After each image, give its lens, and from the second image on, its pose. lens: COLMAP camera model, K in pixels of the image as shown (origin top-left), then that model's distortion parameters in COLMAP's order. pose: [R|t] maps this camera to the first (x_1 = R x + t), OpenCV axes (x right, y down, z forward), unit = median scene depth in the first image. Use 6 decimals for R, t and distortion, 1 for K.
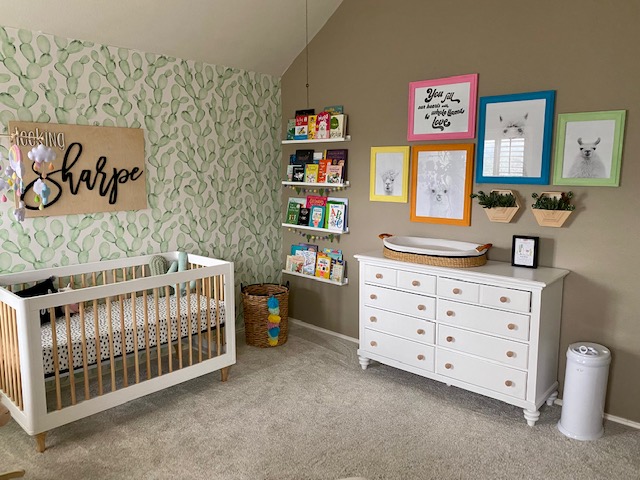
lens RADIAL K [[482.2, 0, 319.2], [0, 482.2, 264.3], [0, 0, 1]] dist [-0.026890, -0.004677]
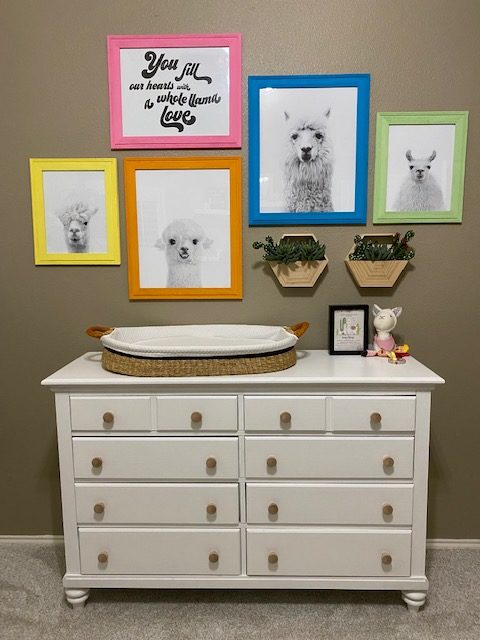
lens RADIAL K [[489.8, 0, 240.0], [0, 489.8, 320.0], [0, 0, 1]] dist [0.000554, 0.000012]
pose [[0.762087, -0.097835, 0.640040, -0.067849], [0.134267, 0.990910, -0.008401, -0.041067], [-0.633400, 0.092339, 0.768295, 0.469941]]
